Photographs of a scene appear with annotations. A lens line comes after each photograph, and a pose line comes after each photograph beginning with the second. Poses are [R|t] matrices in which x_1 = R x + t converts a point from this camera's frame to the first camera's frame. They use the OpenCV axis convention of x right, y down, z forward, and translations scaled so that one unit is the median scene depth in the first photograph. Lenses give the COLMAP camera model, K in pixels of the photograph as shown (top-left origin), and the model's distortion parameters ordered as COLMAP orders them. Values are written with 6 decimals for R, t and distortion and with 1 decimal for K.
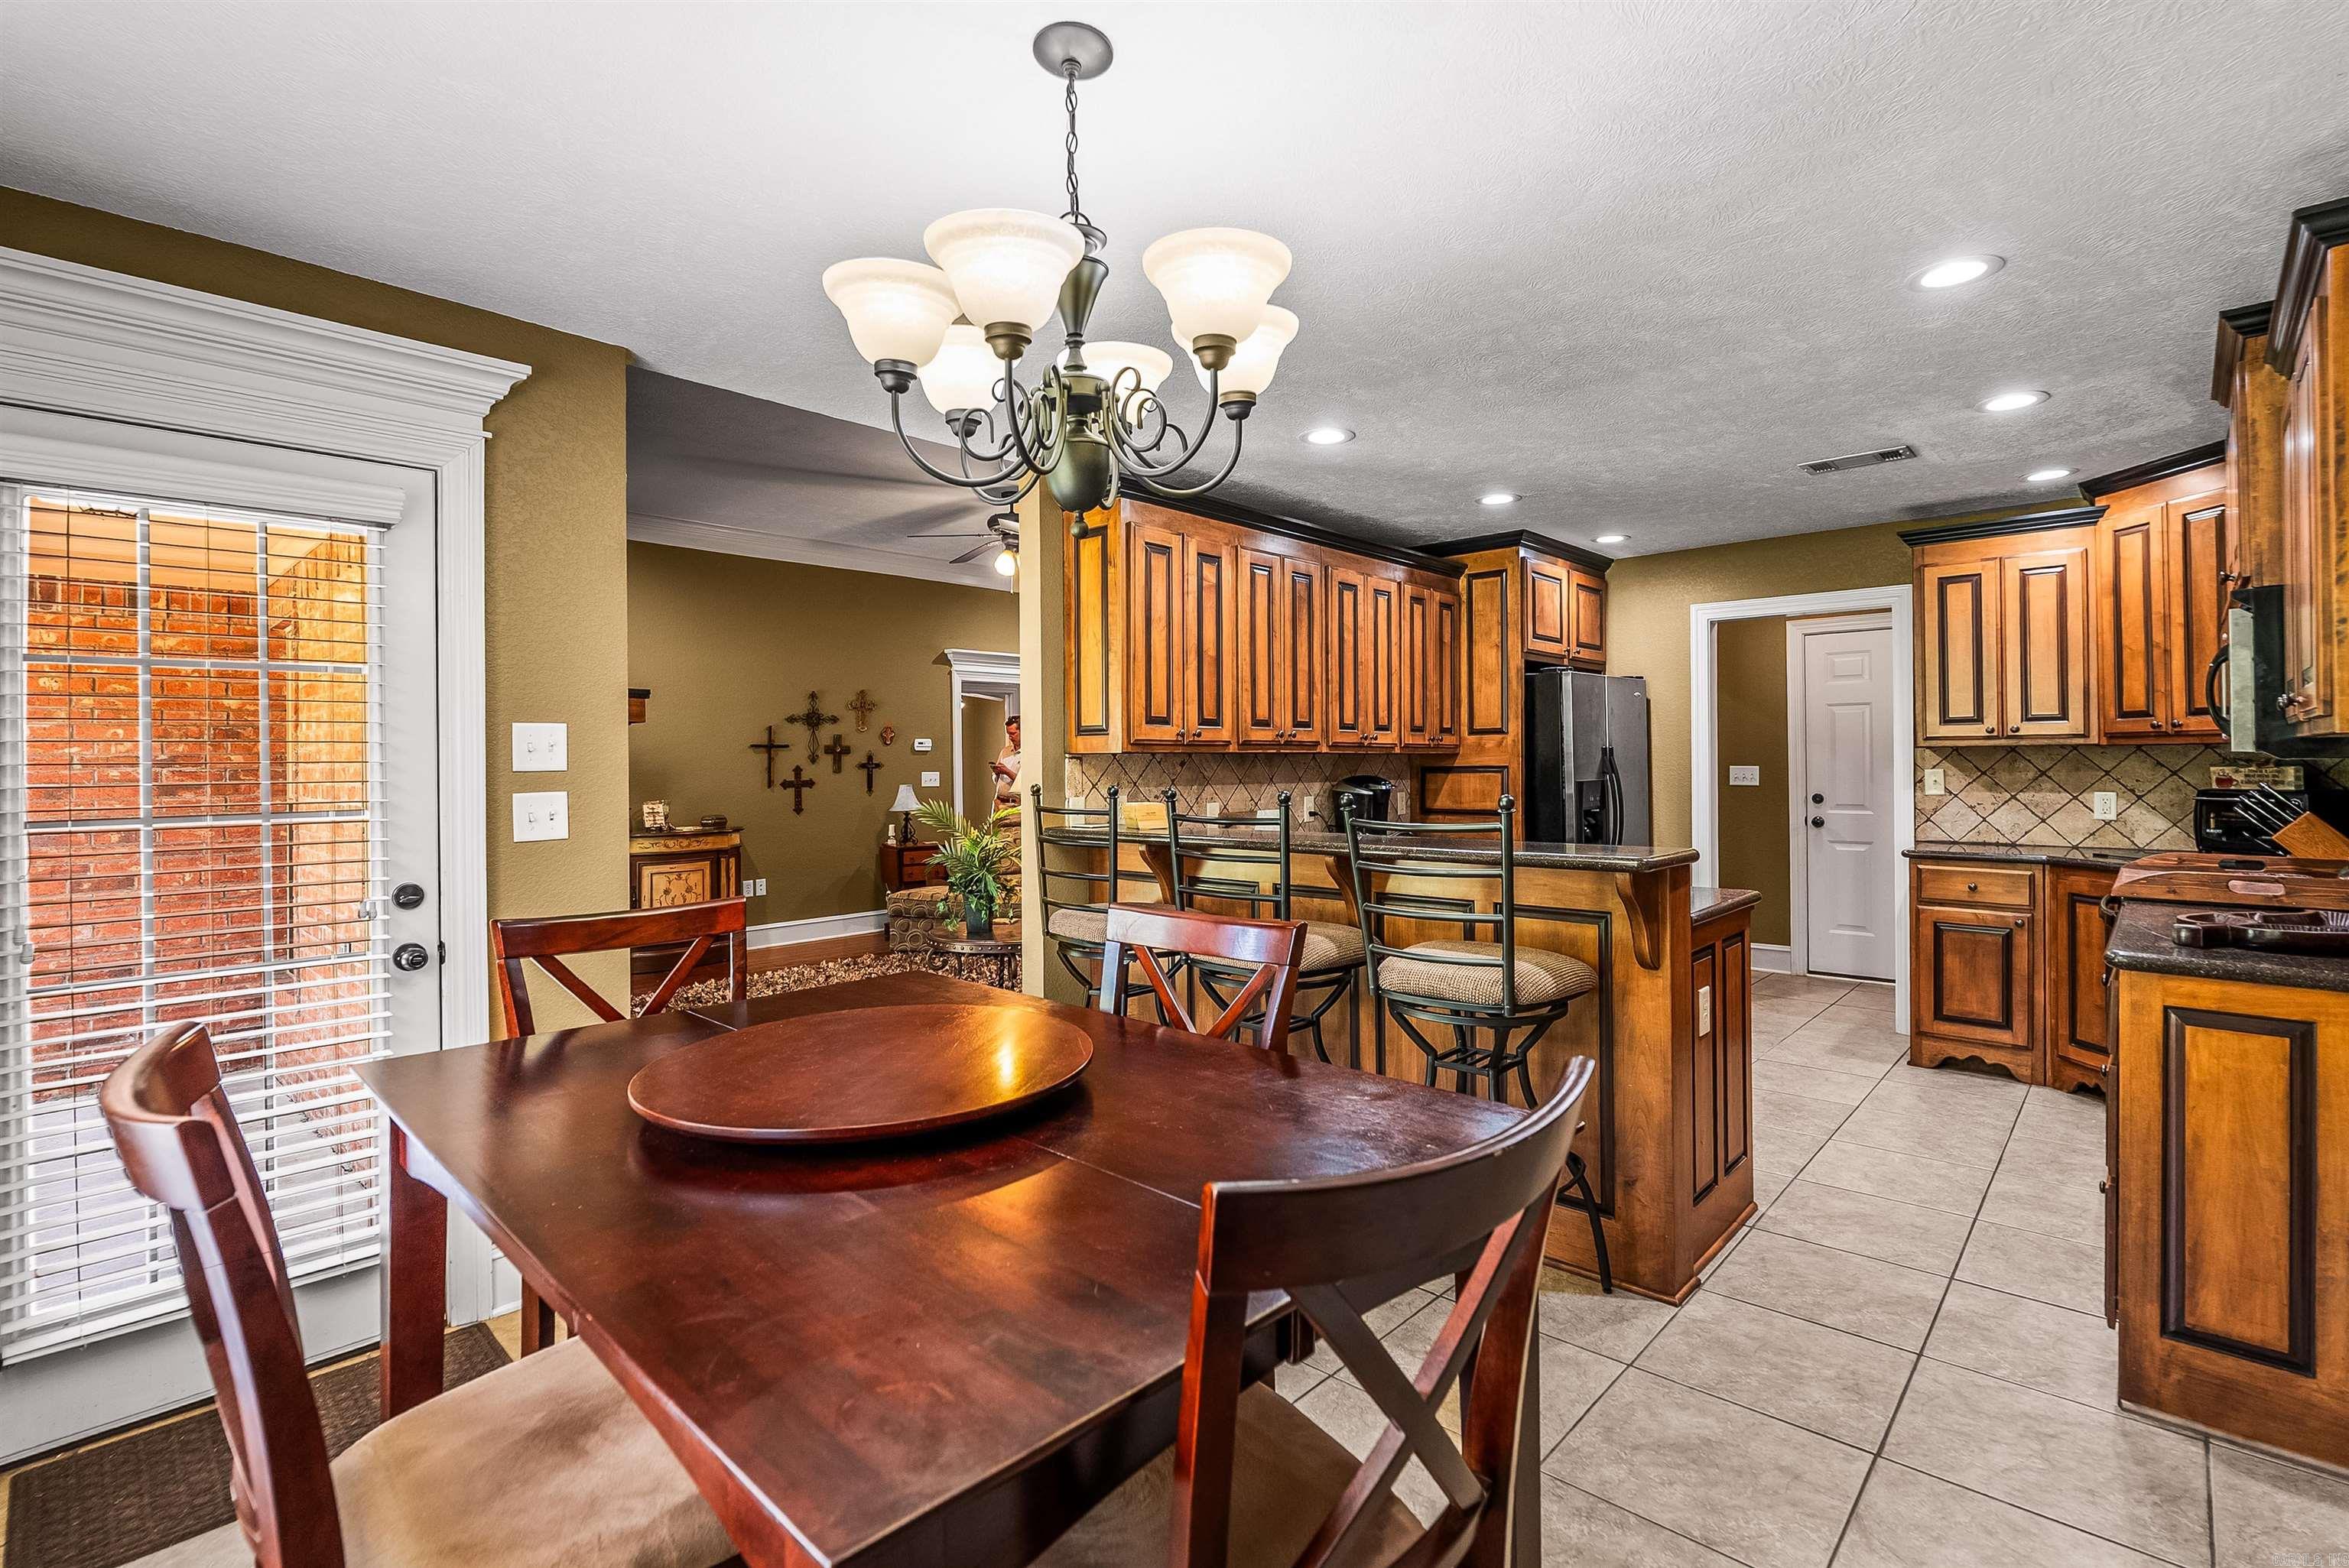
lens RADIAL K [[1058.9, 0, 1196.6], [0, 1058.9, 762.2], [0, 0, 1]] dist [-0.010216, 0.001717]
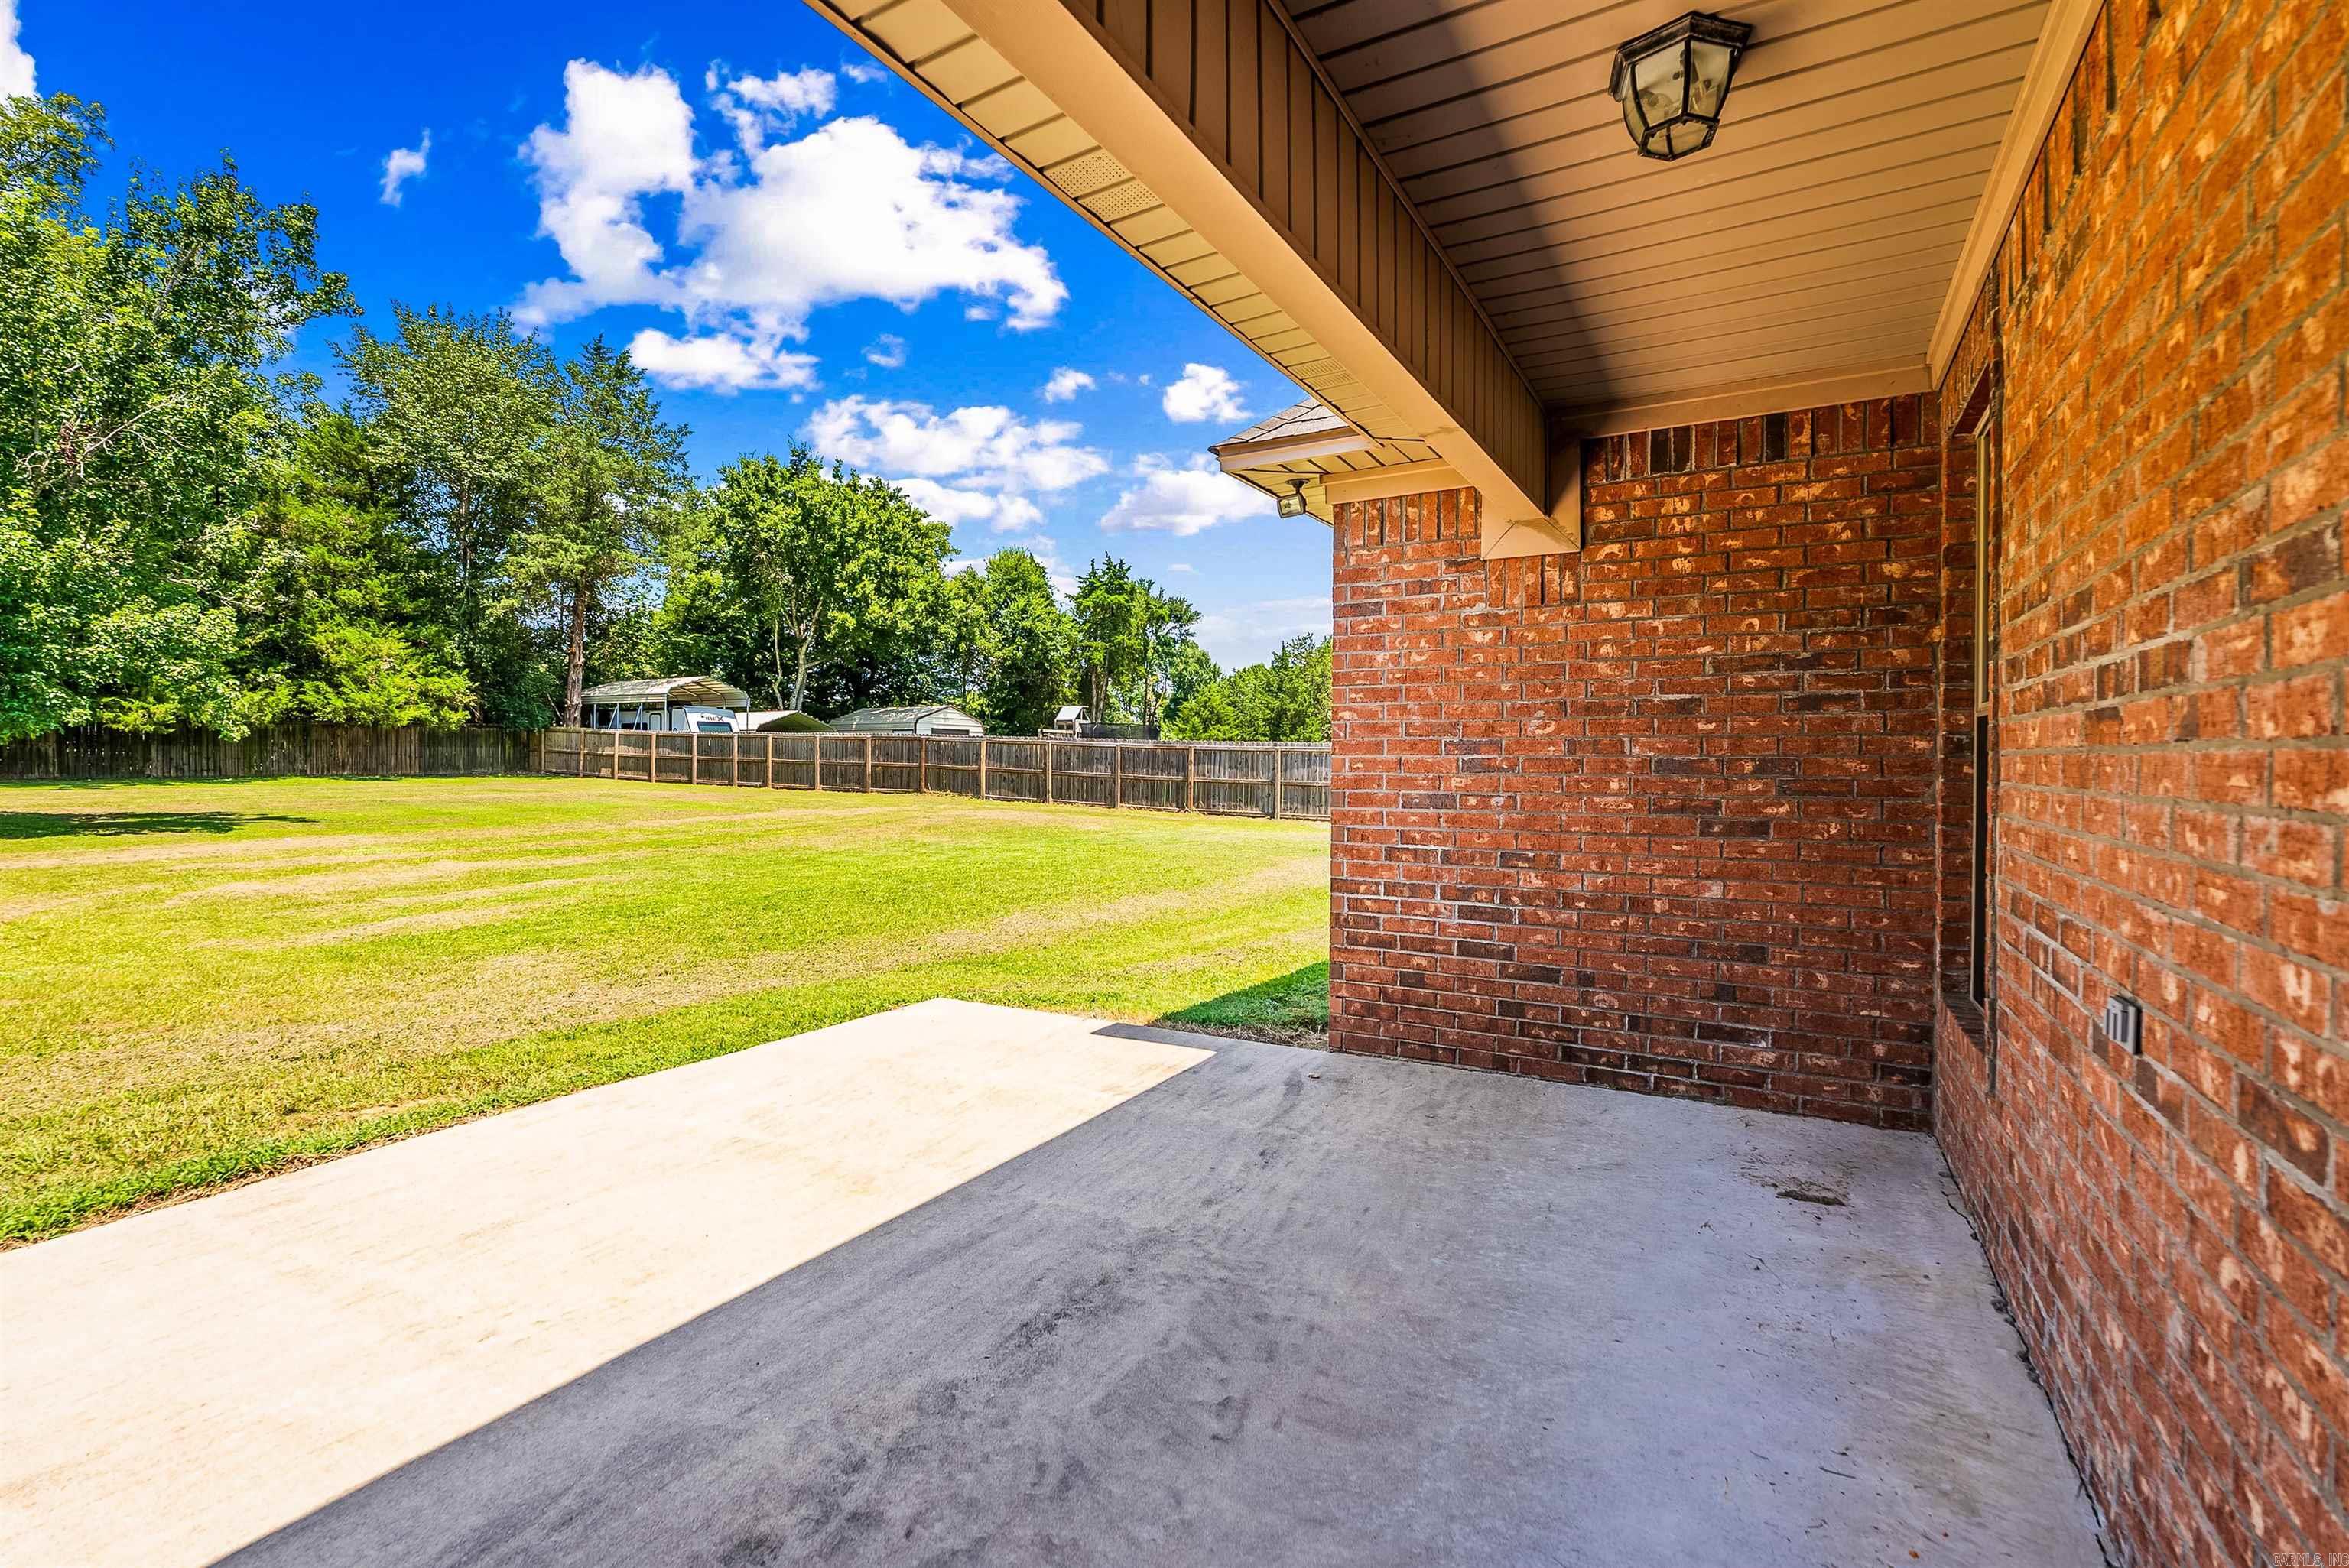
lens RADIAL K [[1058.9, 0, 1172.1], [0, 1058.9, 764.5], [0, 0, 1]] dist [-0.010216, 0.001717]
pose [[0.218165, 0.012231, -0.975835, -0.436950], [-0.000345, 0.999922, 0.012456, 0.066132], [0.975912, -0.002381, 0.218152, 0.487925]]
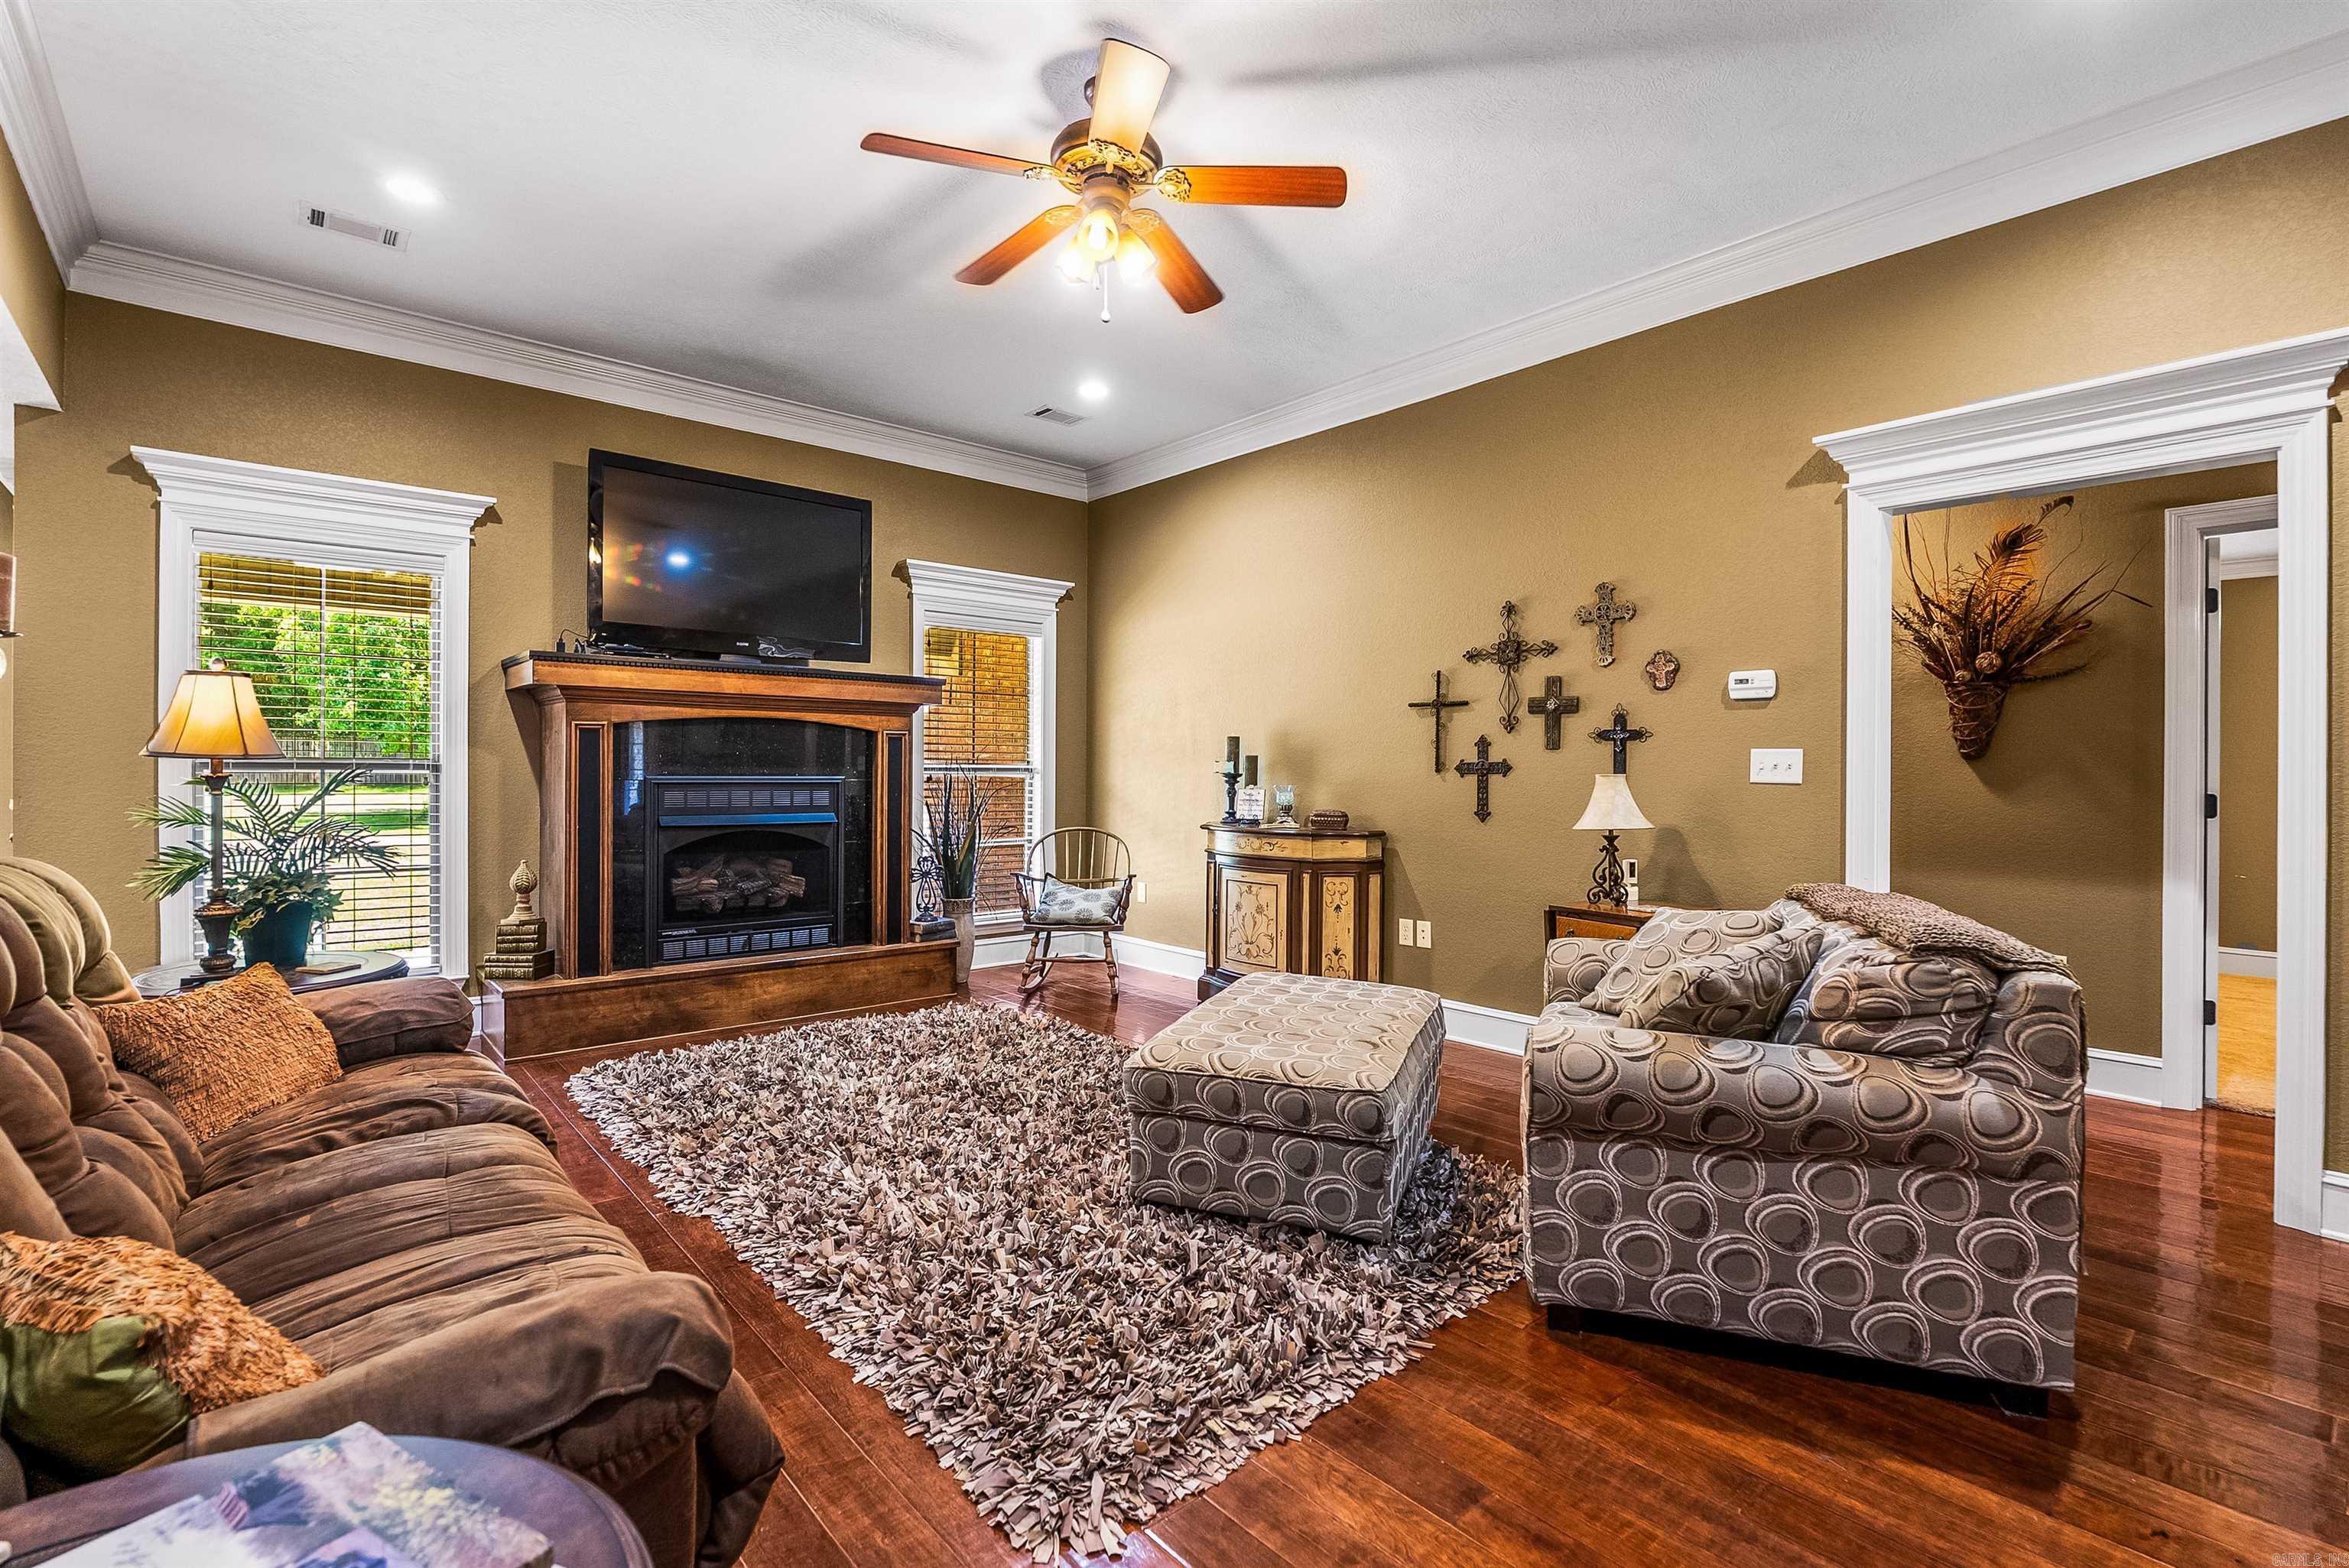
lens RADIAL K [[1058.9, 0, 1173.9], [0, 1058.9, 761.4], [0, 0, 1]] dist [-0.010216, 0.001717]
pose [[-0.108843, 0.003430, -0.994053, 0.359942], [-0.005253, 0.999978, 0.004025, 0.026587], [0.994045, 0.005660, -0.108823, 1.542509]]
